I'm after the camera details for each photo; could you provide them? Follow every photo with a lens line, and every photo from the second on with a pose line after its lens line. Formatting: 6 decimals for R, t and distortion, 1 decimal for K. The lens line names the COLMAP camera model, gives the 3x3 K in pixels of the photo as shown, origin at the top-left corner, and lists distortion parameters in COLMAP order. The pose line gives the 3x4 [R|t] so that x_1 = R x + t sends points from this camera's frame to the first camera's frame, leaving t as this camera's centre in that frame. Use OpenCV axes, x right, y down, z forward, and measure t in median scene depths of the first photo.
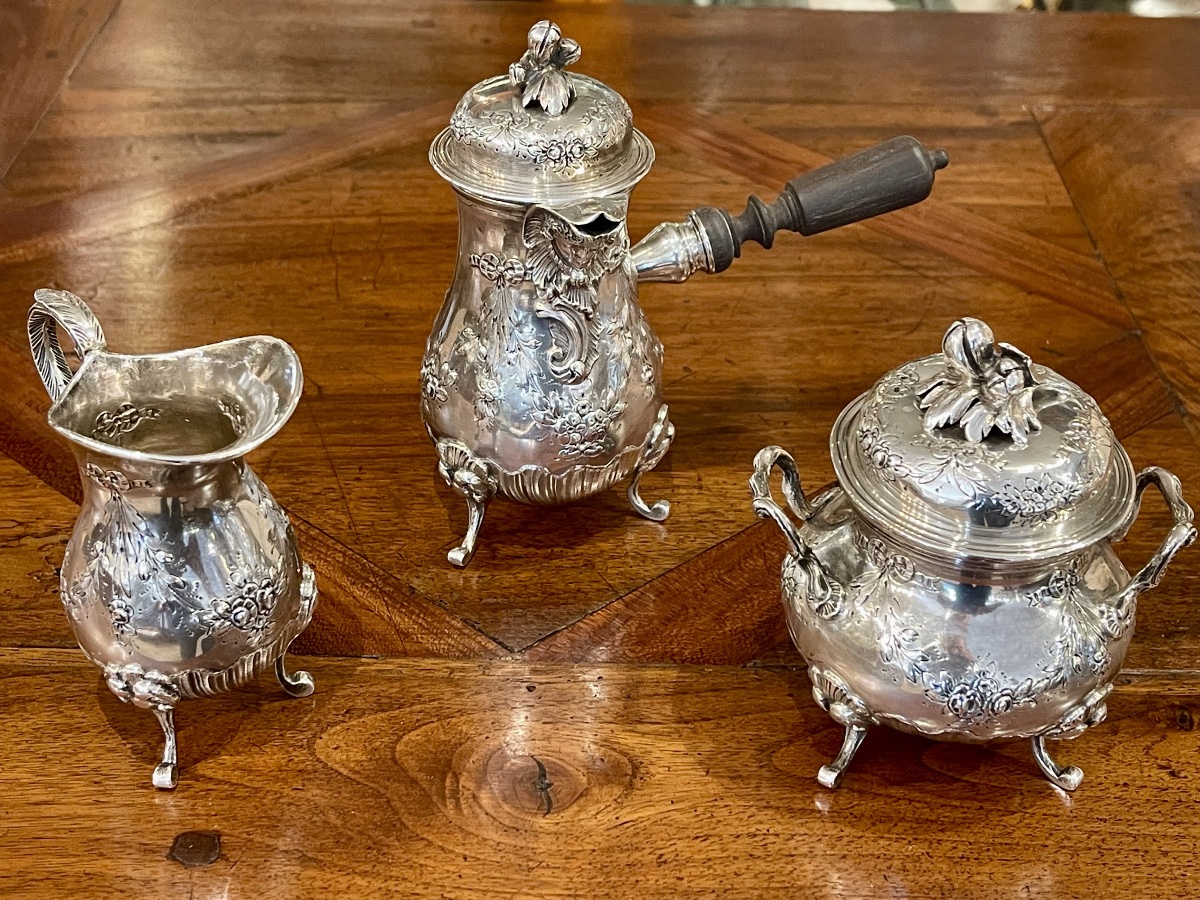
lens RADIAL K [[1631.3, 0, 600.0], [0, 1631.3, 450.0], [0, 0, 1]] dist [0.111299, -0.358761]
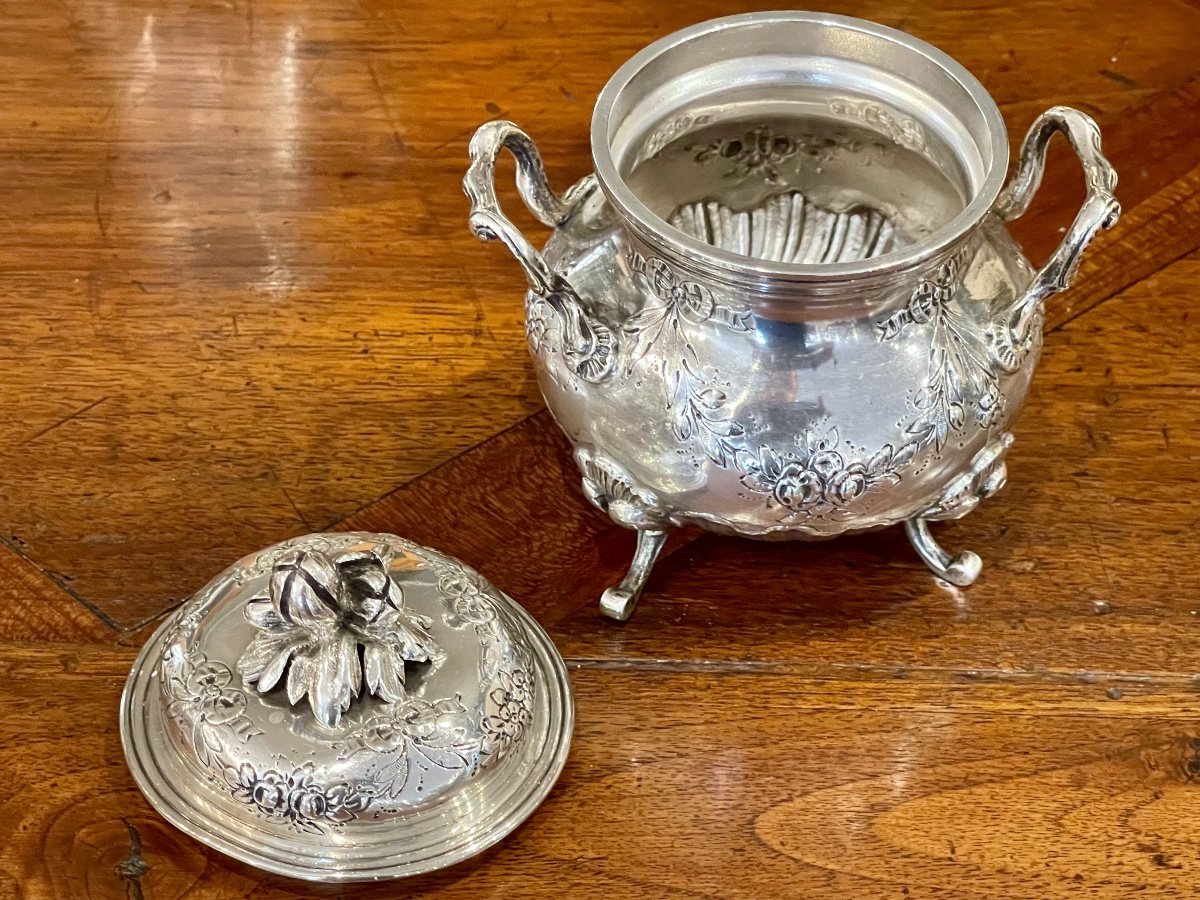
lens RADIAL K [[2855.0, 0, 600.0], [0, 2855.0, 450.0], [0, 0, 1]] dist [-0.012221, 0.536407]
pose [[0.990915, -0.093896, 0.096285, 0.026624], [0.074665, 0.979550, 0.186835, -0.089020], [-0.111859, -0.177949, 0.977661, -0.150396]]
